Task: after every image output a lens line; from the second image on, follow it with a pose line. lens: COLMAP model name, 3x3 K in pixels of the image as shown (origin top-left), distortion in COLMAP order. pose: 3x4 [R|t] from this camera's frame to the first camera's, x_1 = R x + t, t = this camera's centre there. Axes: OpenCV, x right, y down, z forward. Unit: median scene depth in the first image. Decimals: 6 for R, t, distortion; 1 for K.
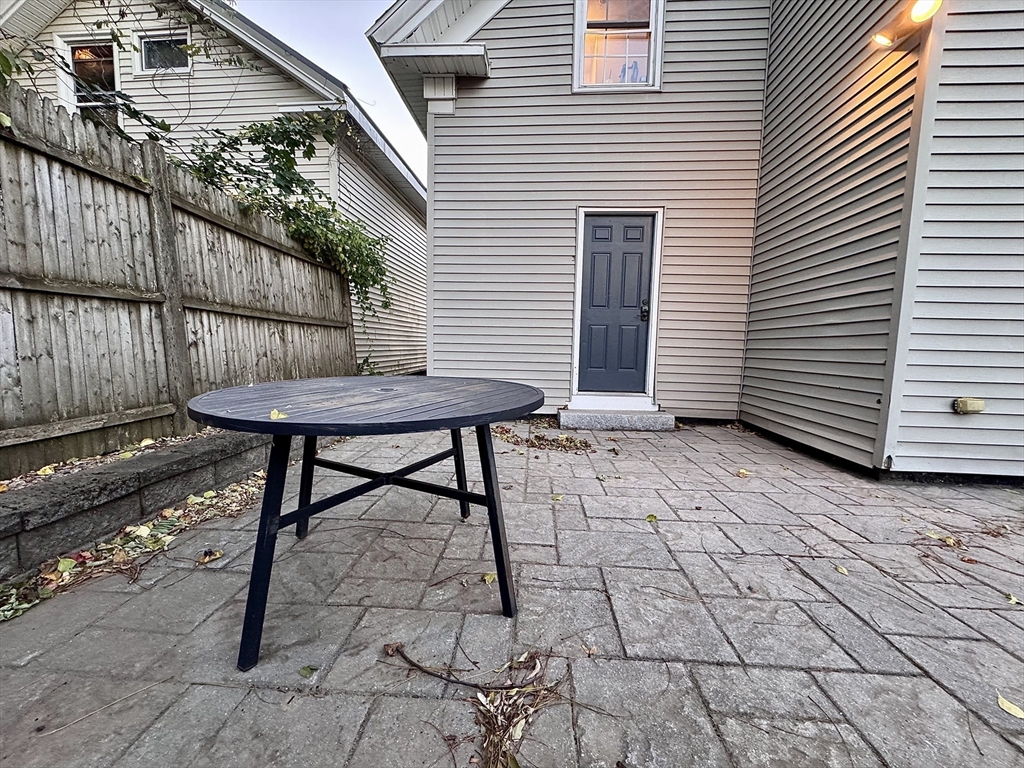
lens RADIAL K [[405.8, 0, 509.3], [0, 405.8, 384.5], [0, 0, 1]] dist [-0.003848, -0.001089]
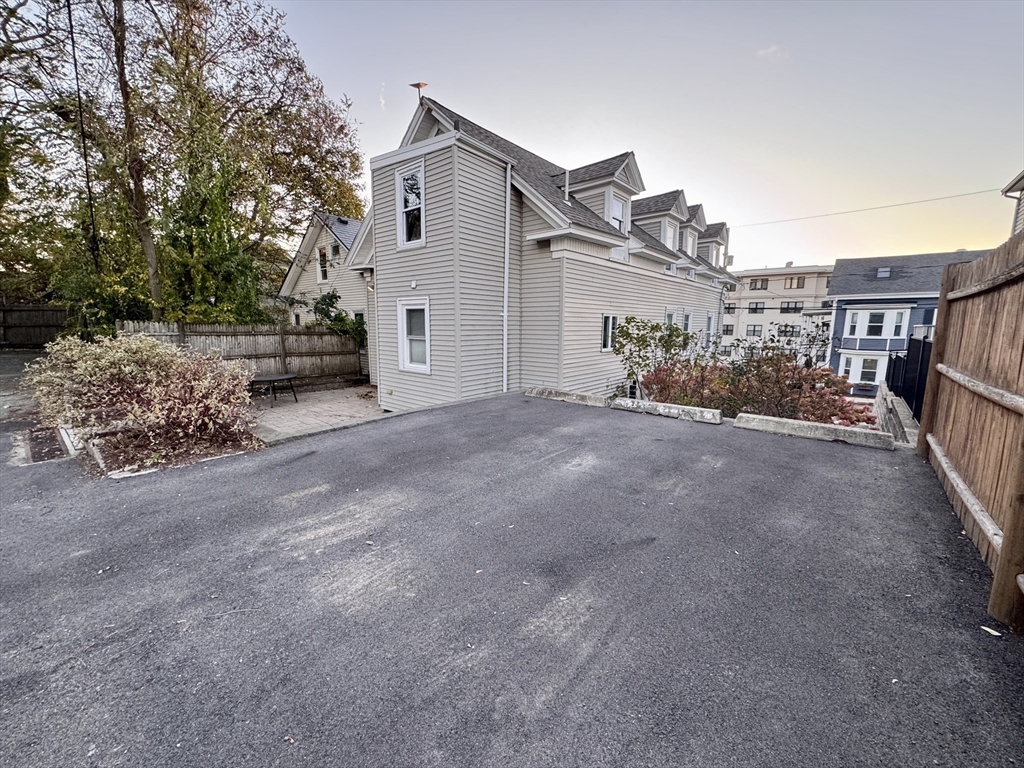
lens RADIAL K [[405.8, 0, 514.1], [0, 405.8, 382.5], [0, 0, 1]] dist [-0.003848, -0.001089]
pose [[0.810344, 0.075408, -0.581082, 2.819426], [-0.052422, 0.997038, 0.056282, -0.197756], [0.583605, -0.015146, 0.811897, -0.878578]]
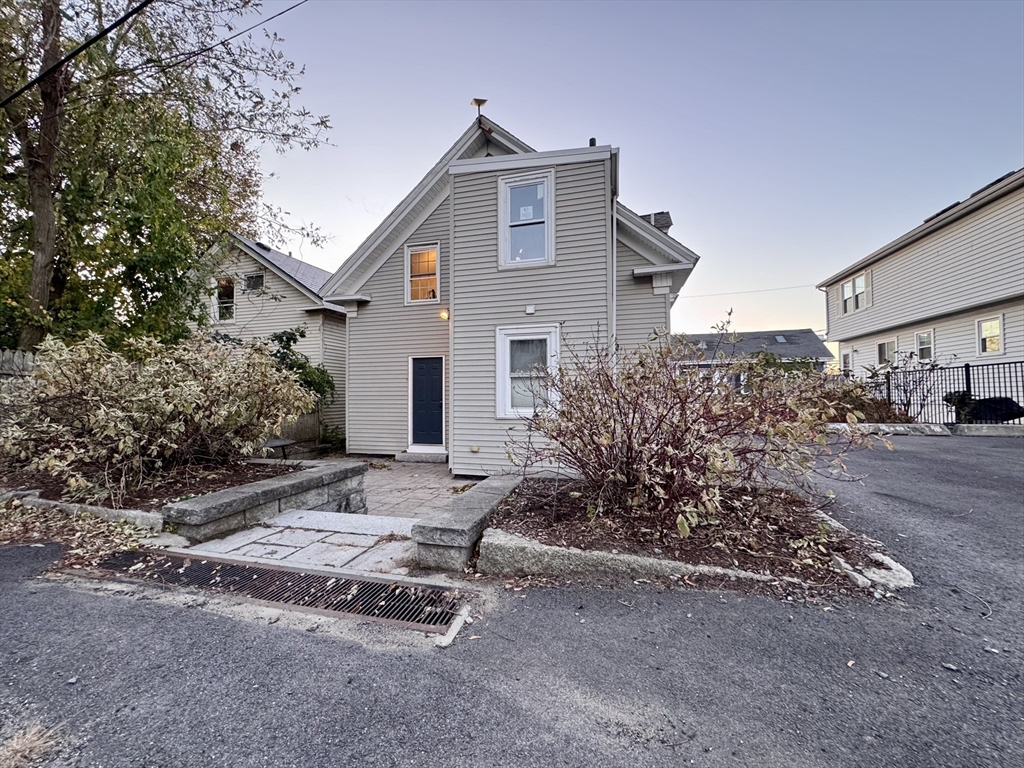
lens RADIAL K [[405.8, 0, 509.7], [0, 405.8, 385.6], [0, 0, 1]] dist [-0.003848, -0.001089]
pose [[0.979874, -0.028784, -0.197532, 1.318477], [0.004068, 0.992223, -0.124407, -0.019366], [0.199576, 0.121100, 0.972370, -1.123720]]
